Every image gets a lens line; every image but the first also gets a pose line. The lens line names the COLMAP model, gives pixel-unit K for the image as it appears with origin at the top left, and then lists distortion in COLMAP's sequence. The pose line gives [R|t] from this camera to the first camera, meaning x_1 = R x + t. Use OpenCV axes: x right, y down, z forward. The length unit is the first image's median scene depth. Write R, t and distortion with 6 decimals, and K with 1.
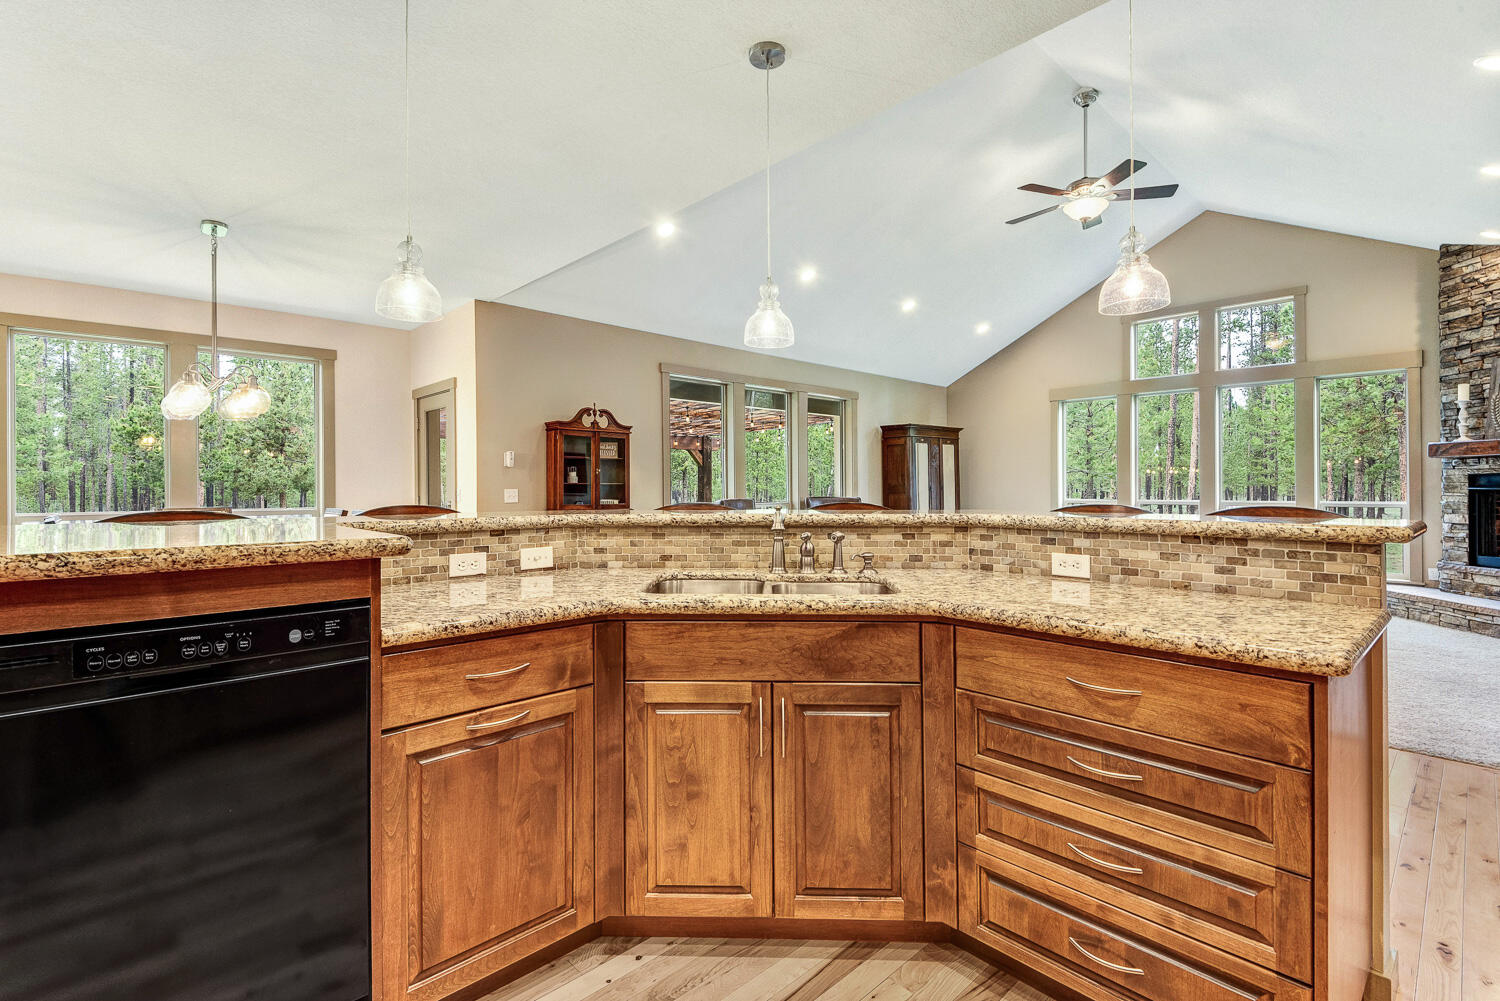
lens RADIAL K [[690.3, 0, 736.8], [0, 690.3, 490.9], [0, 0, 1]] dist [0.000926, -0.004066]
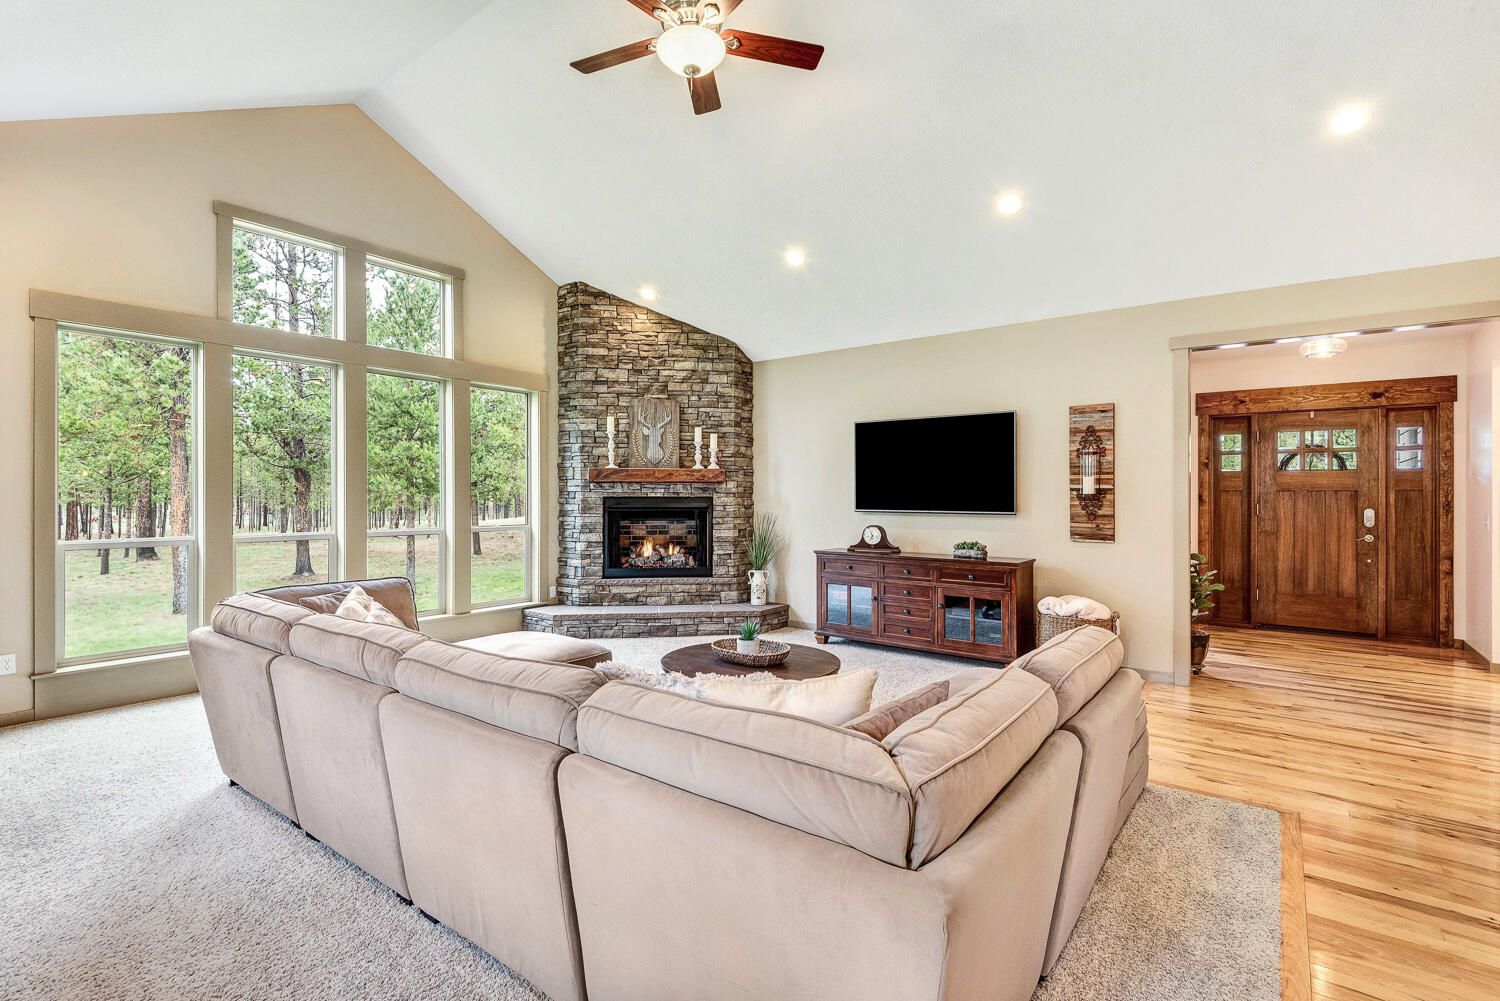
lens RADIAL K [[690.3, 0, 744.6], [0, 690.3, 494.1], [0, 0, 1]] dist [0.000926, -0.004066]
pose [[-0.153299, 0.002188, 0.988177, -0.078992], [0.000196, 0.999998, -0.002183, -0.026449], [-0.988180, -0.000141, -0.153299, 0.938749]]
